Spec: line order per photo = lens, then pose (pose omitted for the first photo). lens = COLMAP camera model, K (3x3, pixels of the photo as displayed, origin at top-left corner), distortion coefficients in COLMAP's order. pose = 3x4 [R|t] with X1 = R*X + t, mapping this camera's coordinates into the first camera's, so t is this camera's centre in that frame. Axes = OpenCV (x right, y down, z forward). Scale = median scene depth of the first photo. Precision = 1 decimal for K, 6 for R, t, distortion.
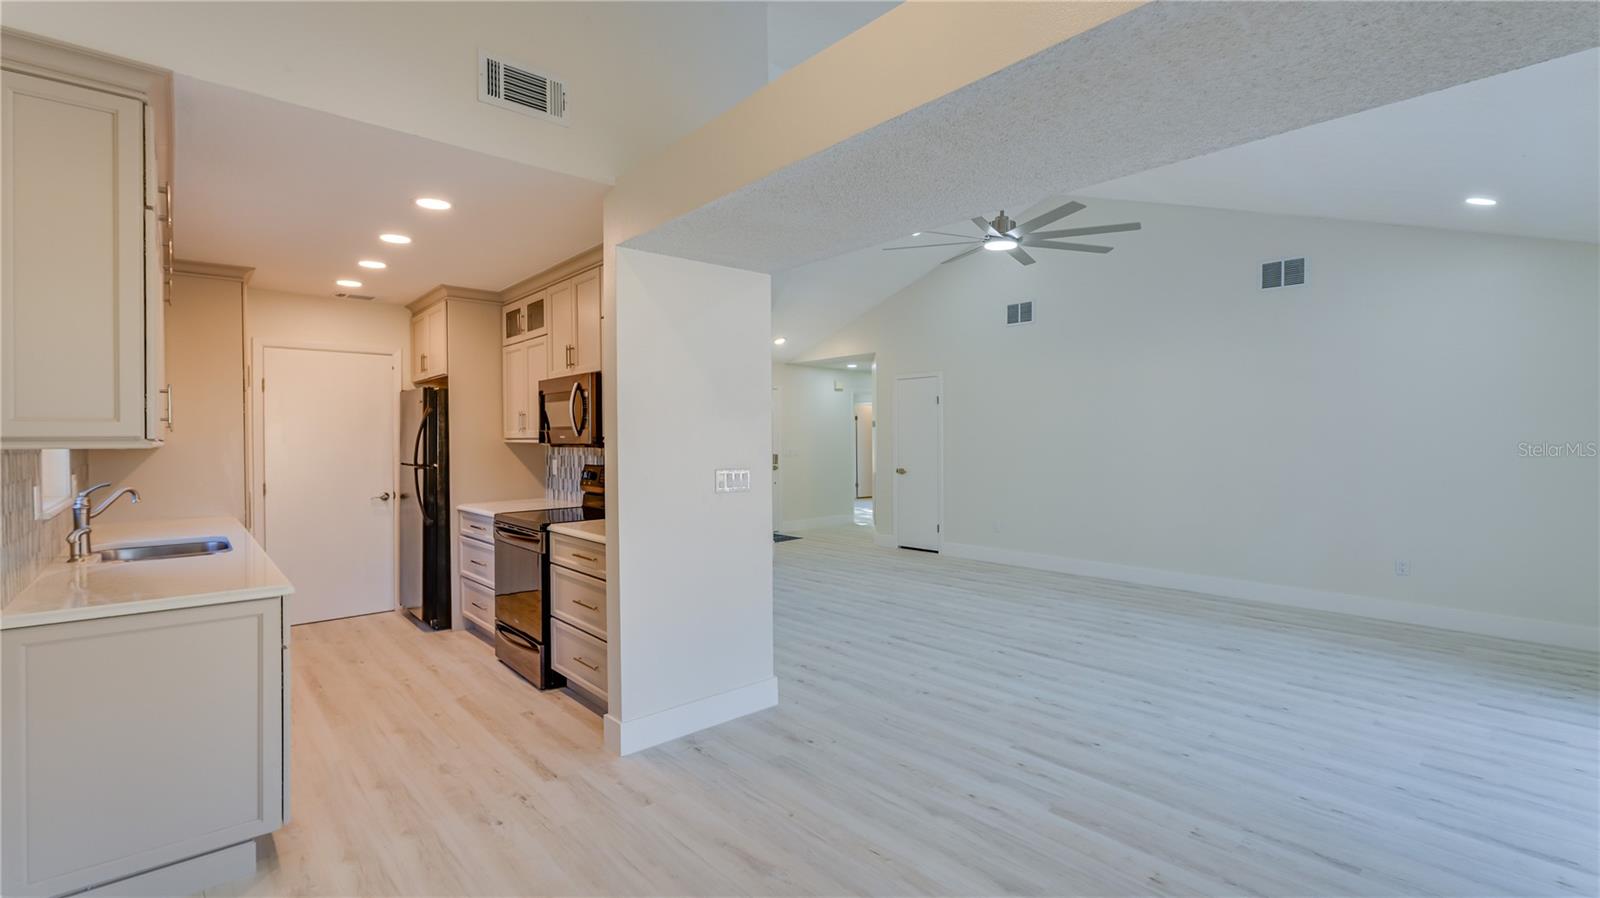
lens RADIAL K [[690.7, 0, 803.5], [0, 690.7, 443.6], [0, 0, 1]] dist [-0.004015, 0.000395]
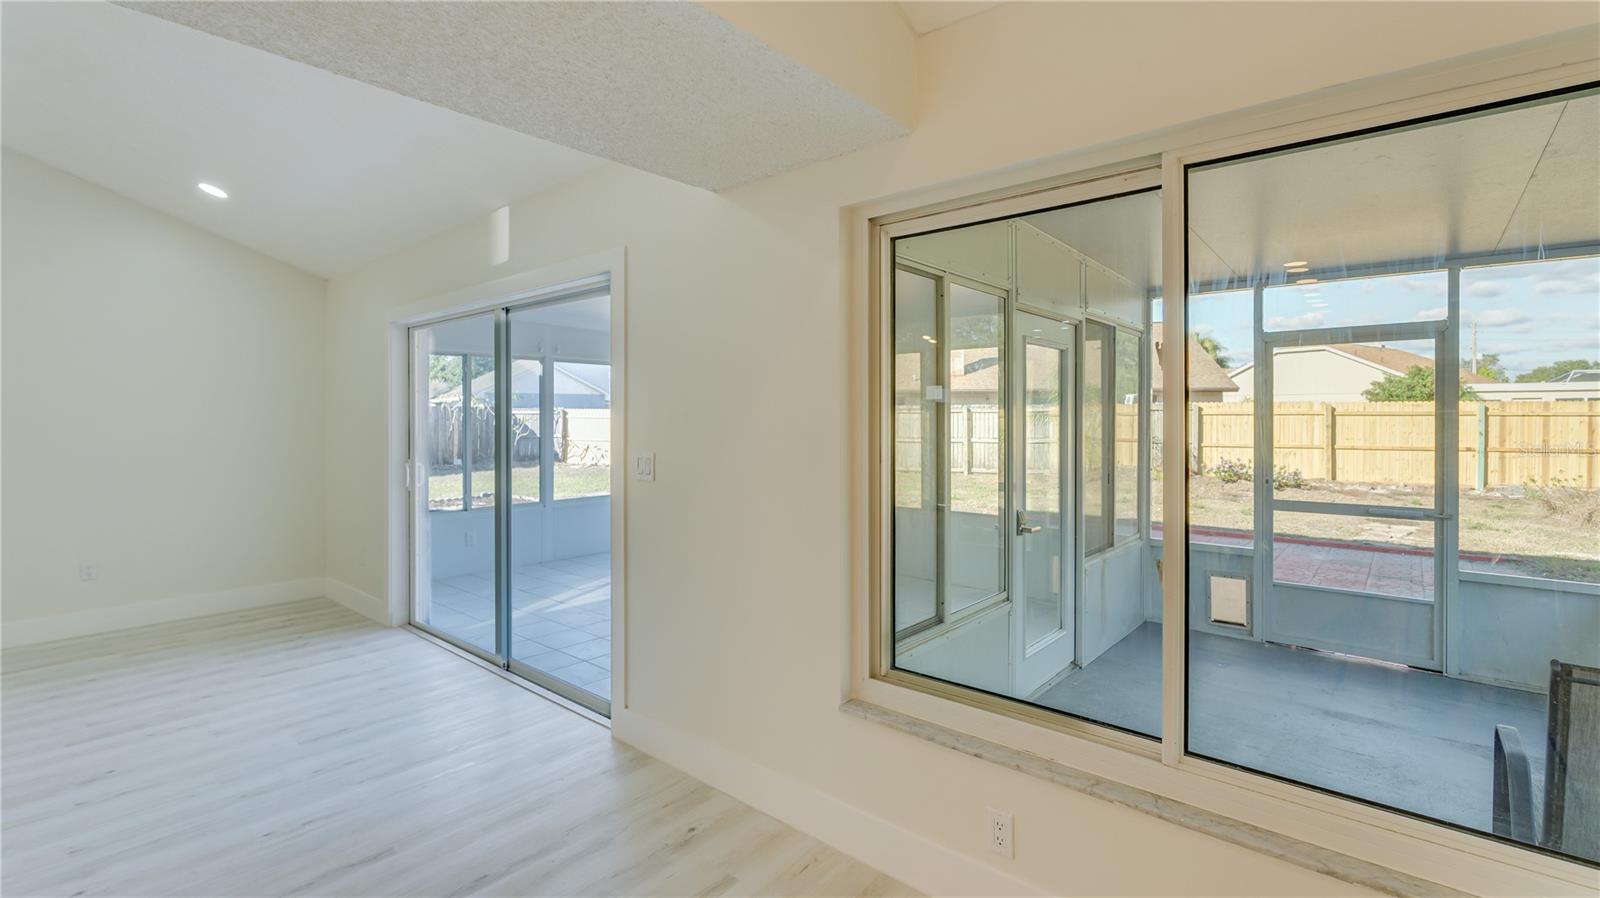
lens RADIAL K [[698.7, 0, 798.3], [0, 698.7, 426.1], [0, 0, 1]] dist [-0.000799, 0.000423]
pose [[-0.115884, -0.006595, 0.993241, -0.124578], [0.009829, 0.999921, 0.007786, -0.001844], [-0.993214, 0.010664, -0.115810, 0.233964]]
